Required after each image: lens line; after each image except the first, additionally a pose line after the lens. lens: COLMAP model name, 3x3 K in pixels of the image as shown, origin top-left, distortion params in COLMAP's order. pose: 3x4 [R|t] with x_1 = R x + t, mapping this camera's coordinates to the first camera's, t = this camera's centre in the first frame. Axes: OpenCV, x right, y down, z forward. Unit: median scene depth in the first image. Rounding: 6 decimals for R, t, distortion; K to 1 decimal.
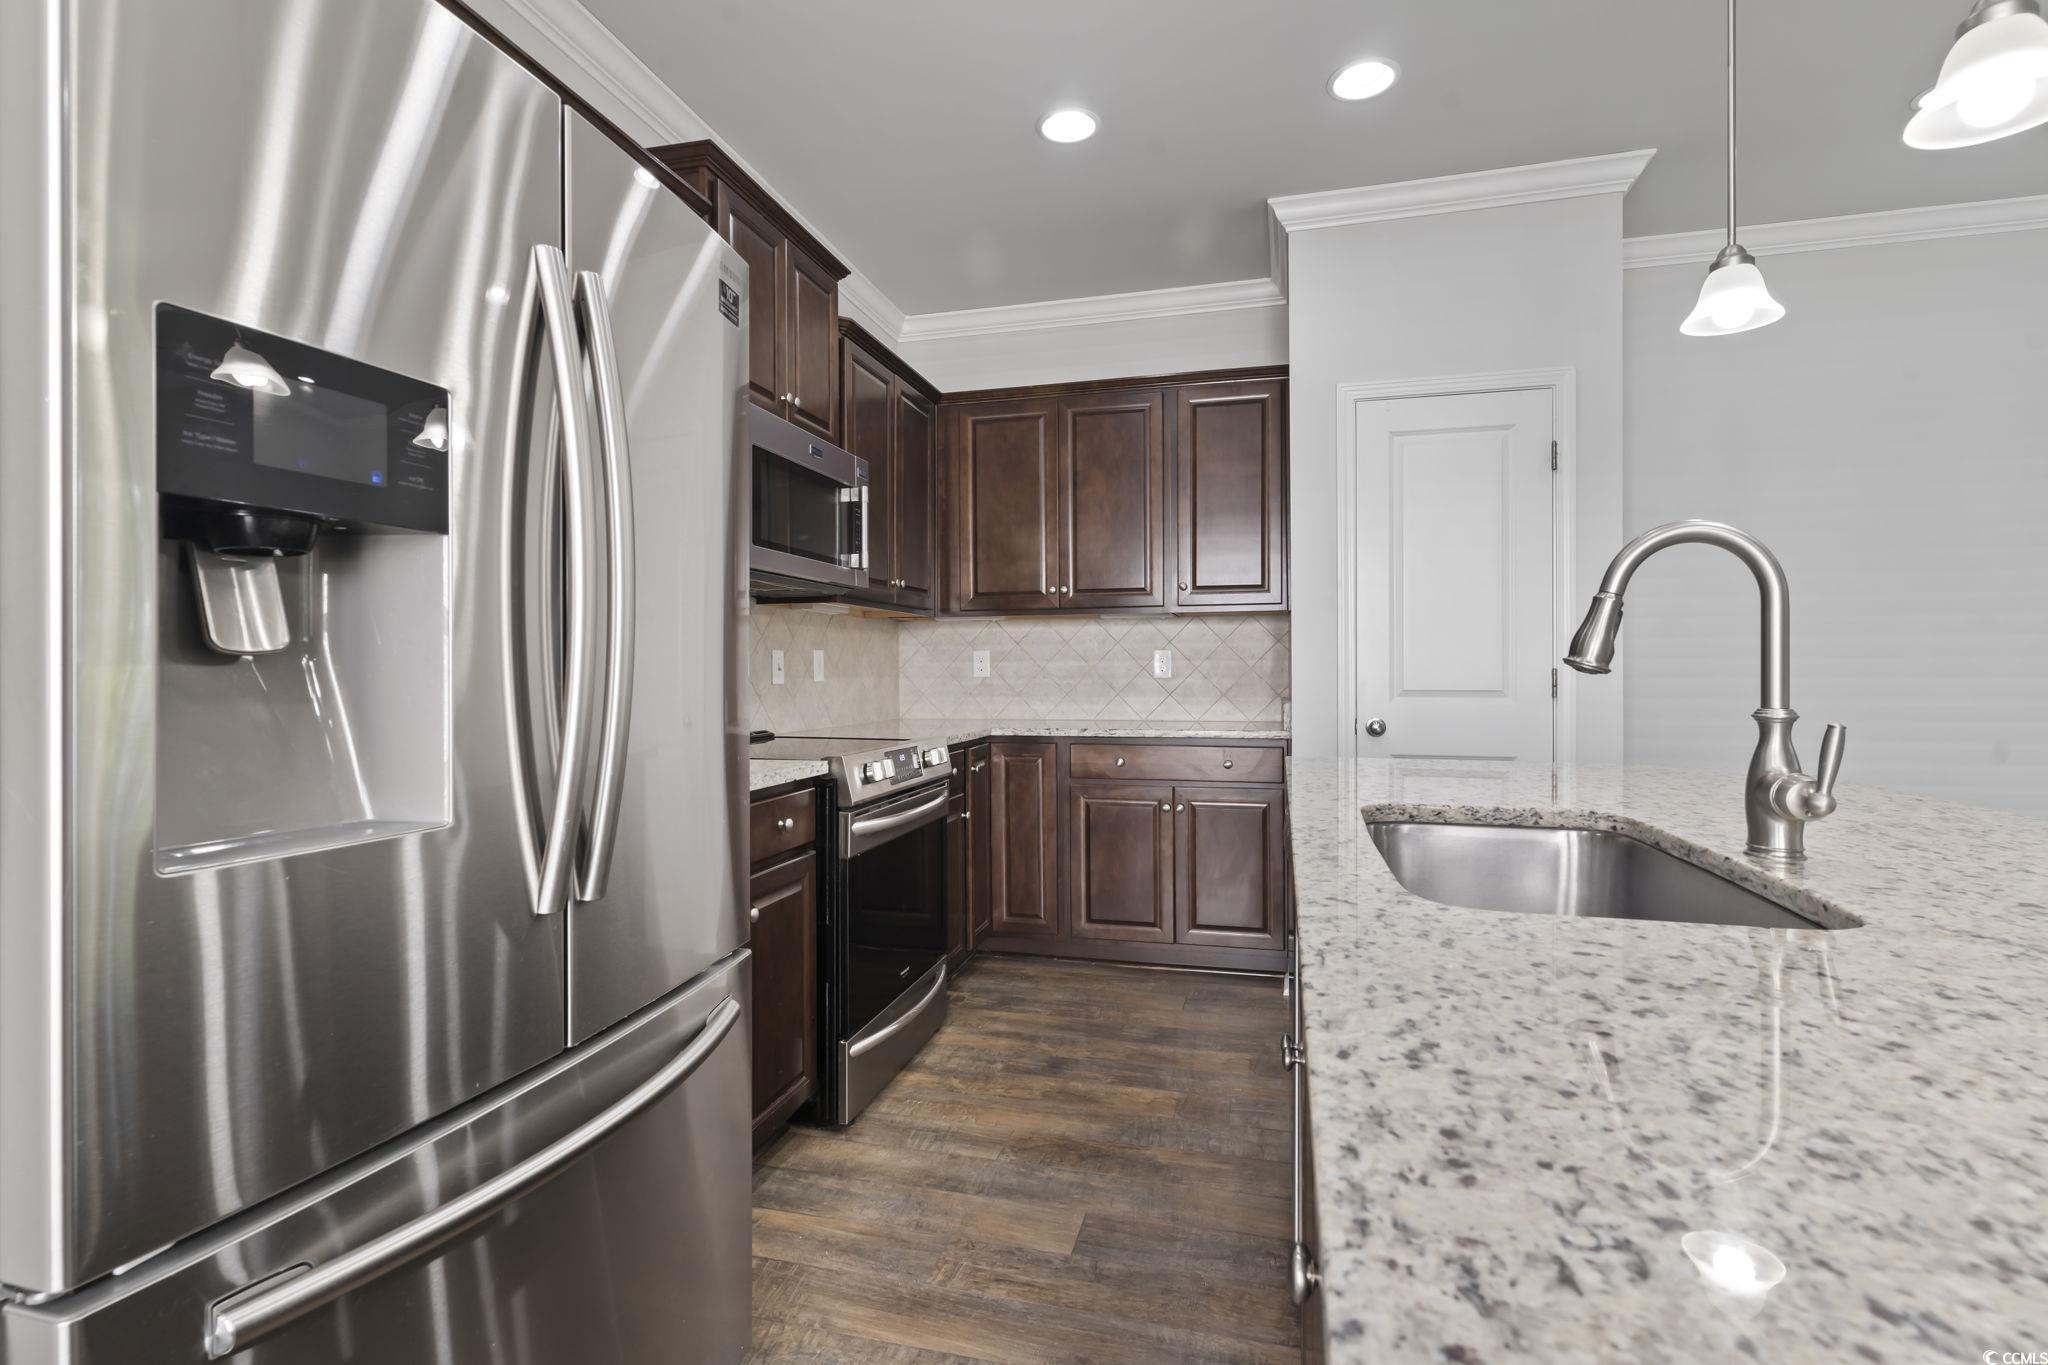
lens RADIAL K [[975.2, 0, 1014.0], [0, 975.2, 667.3], [0, 0, 1]] dist [0.001274, -0.002621]
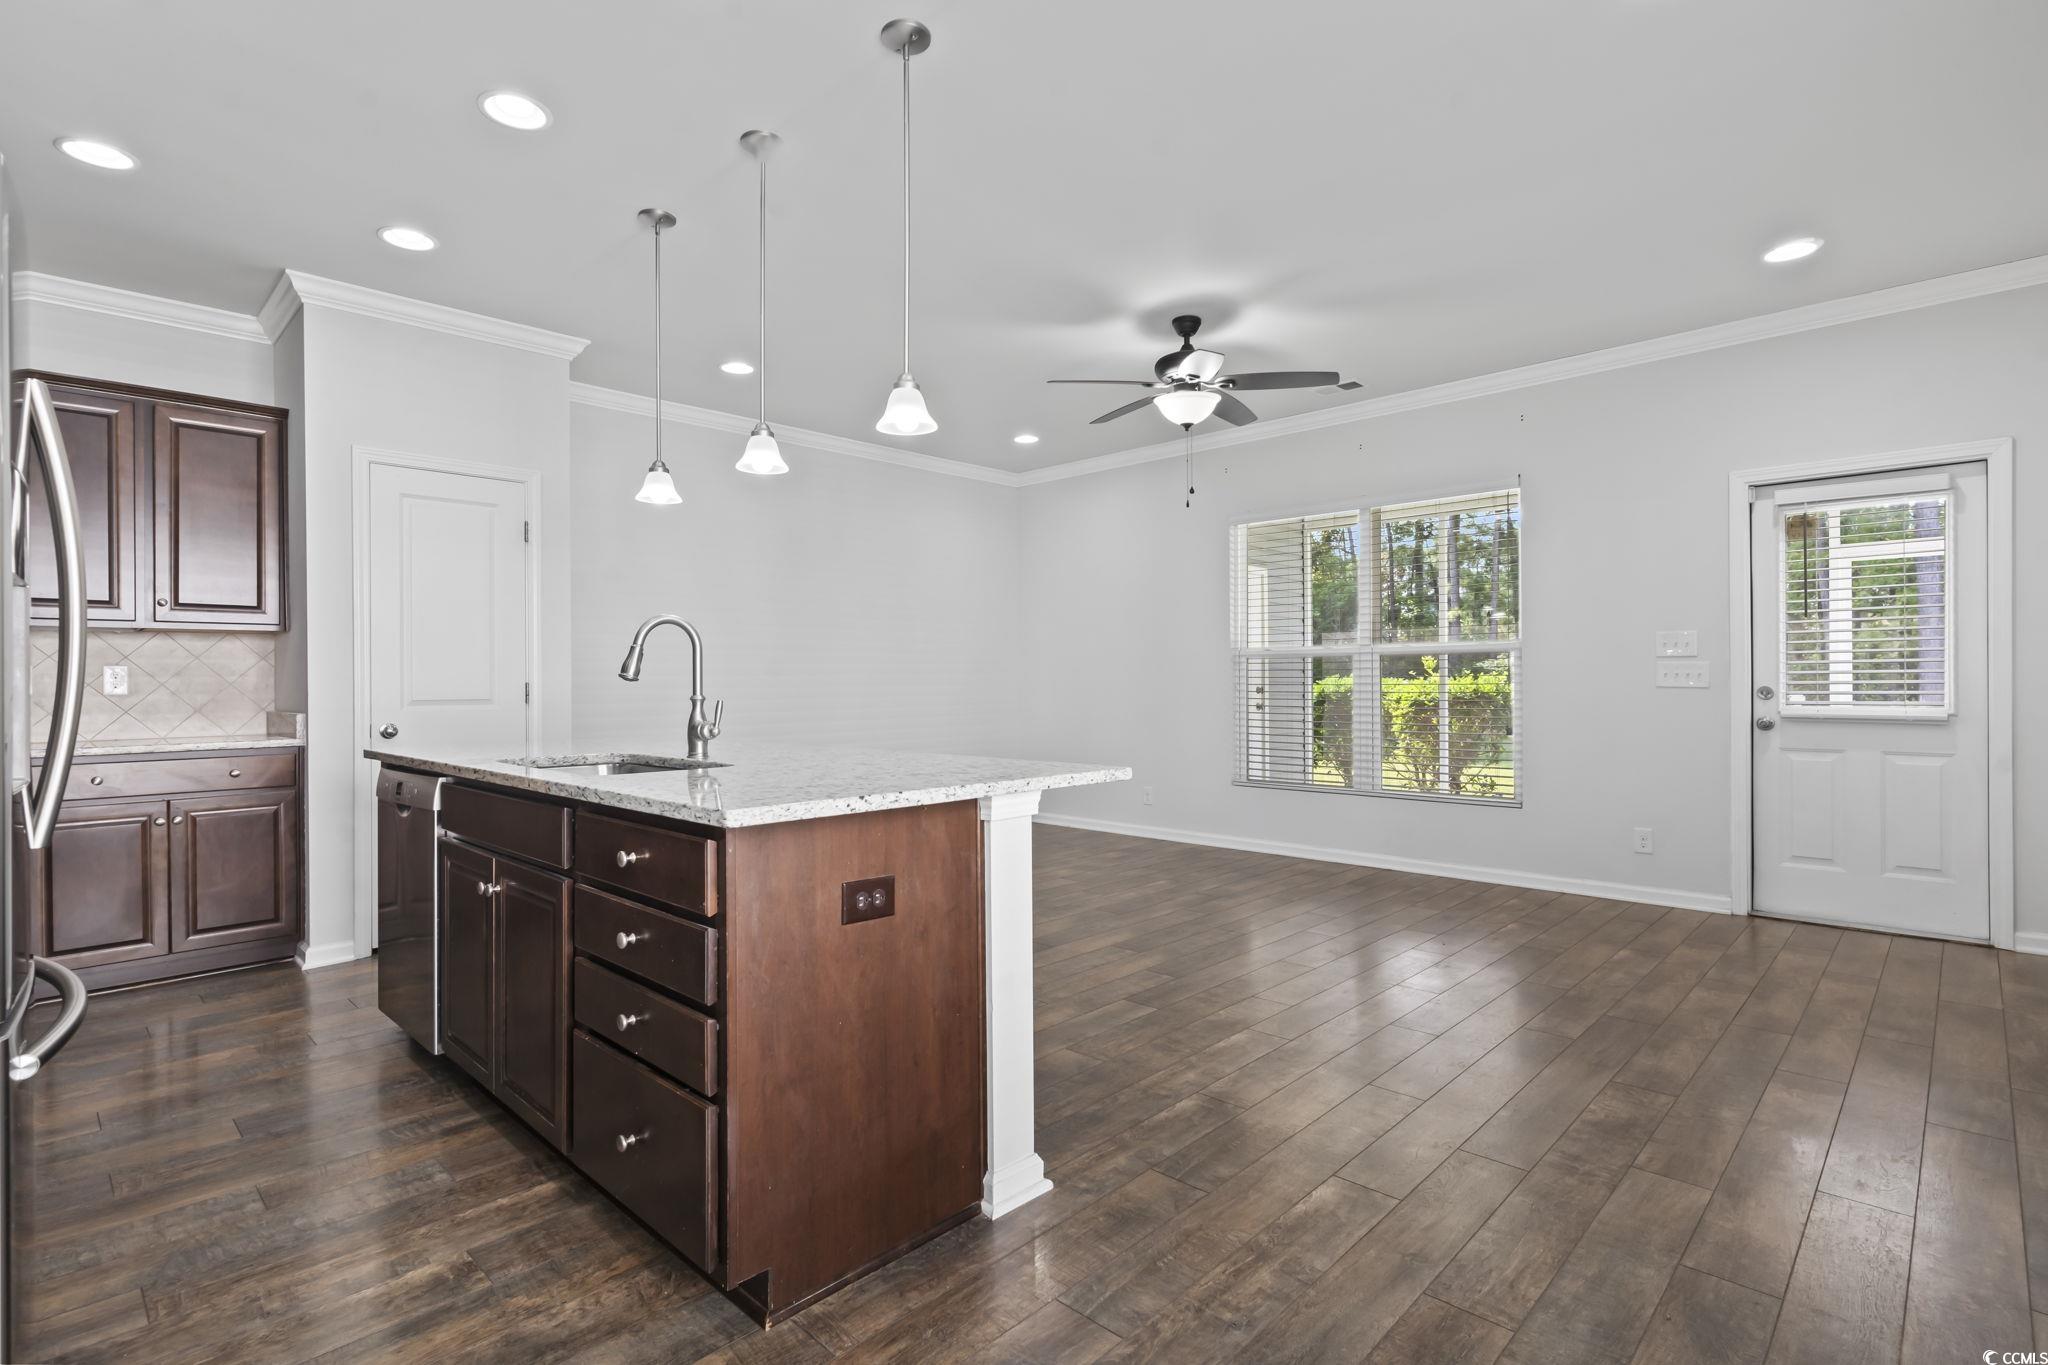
lens RADIAL K [[975.2, 0, 1035.8], [0, 975.2, 683.1], [0, 0, 1]] dist [0.001274, -0.002621]
pose [[0.472773, -0.002426, 0.881181, -0.321221], [0.005642, 0.999984, -0.000274, 0.005821], [-0.881166, 0.005101, 0.472780, -0.296418]]
